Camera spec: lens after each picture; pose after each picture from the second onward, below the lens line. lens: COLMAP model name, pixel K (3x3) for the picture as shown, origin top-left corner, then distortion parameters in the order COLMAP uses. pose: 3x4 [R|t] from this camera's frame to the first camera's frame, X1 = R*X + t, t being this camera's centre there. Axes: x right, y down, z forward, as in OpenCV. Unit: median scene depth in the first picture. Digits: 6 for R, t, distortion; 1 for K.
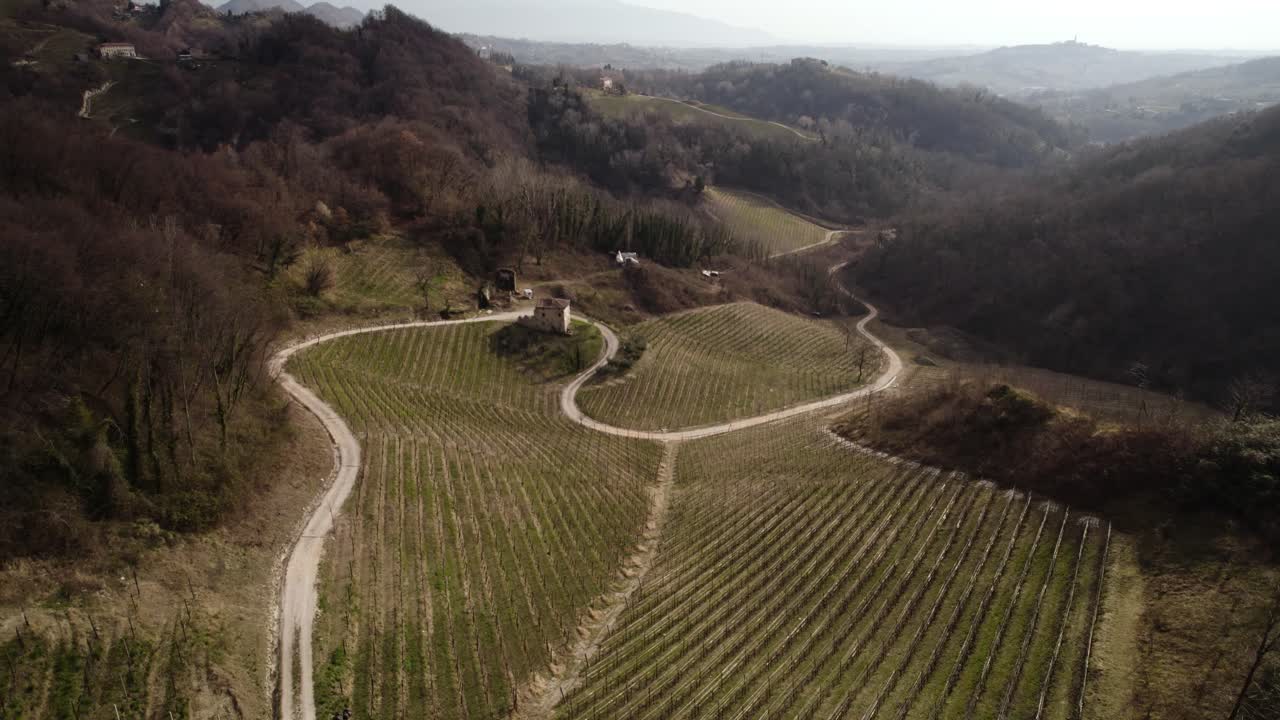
lens RADIAL K [[859.6, 0, 640.0], [0, 859.6, 360.0], [0, 0, 1]] dist [-0.038188, -0.001168]
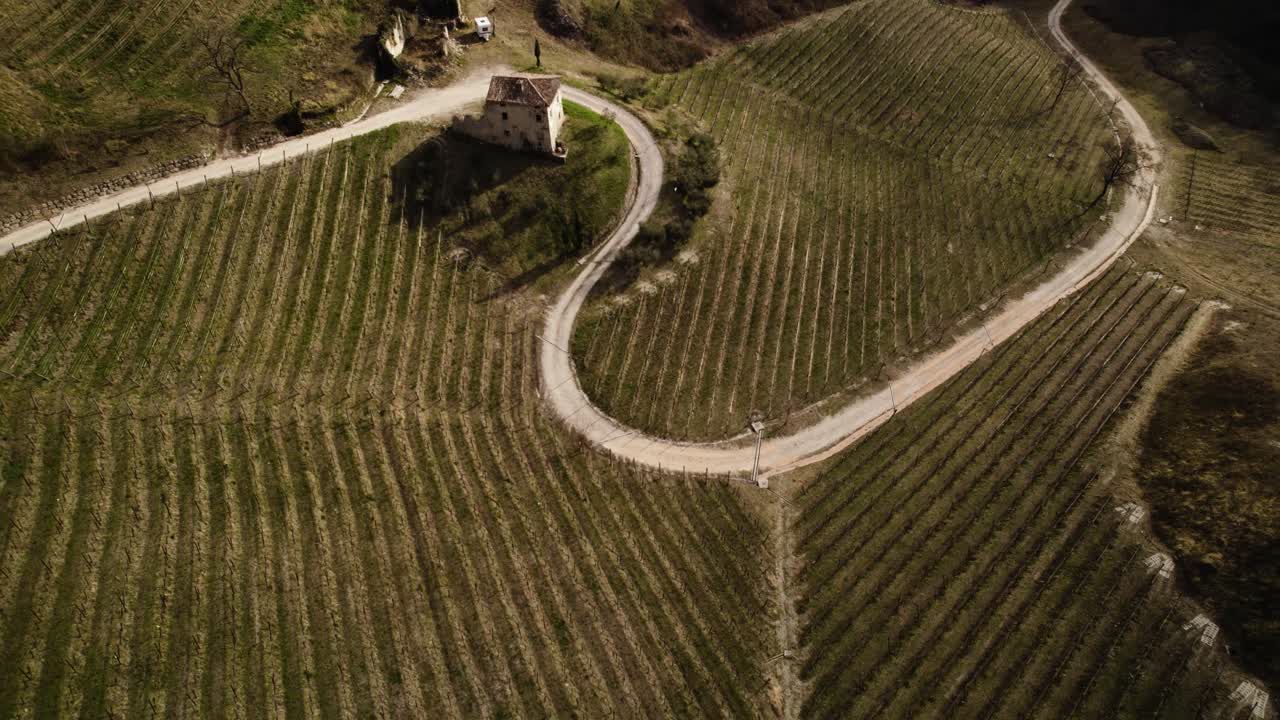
lens RADIAL K [[821.6, 0, 640.0], [0, 821.6, 360.0], [0, 0, 1]] dist [-0.063170, 0.055607]
pose [[0.999226, 0.027874, -0.027769, -0.023129], [-0.011261, 0.878850, 0.476966, -0.151494], [0.037700, -0.476284, 0.878483, 0.559785]]
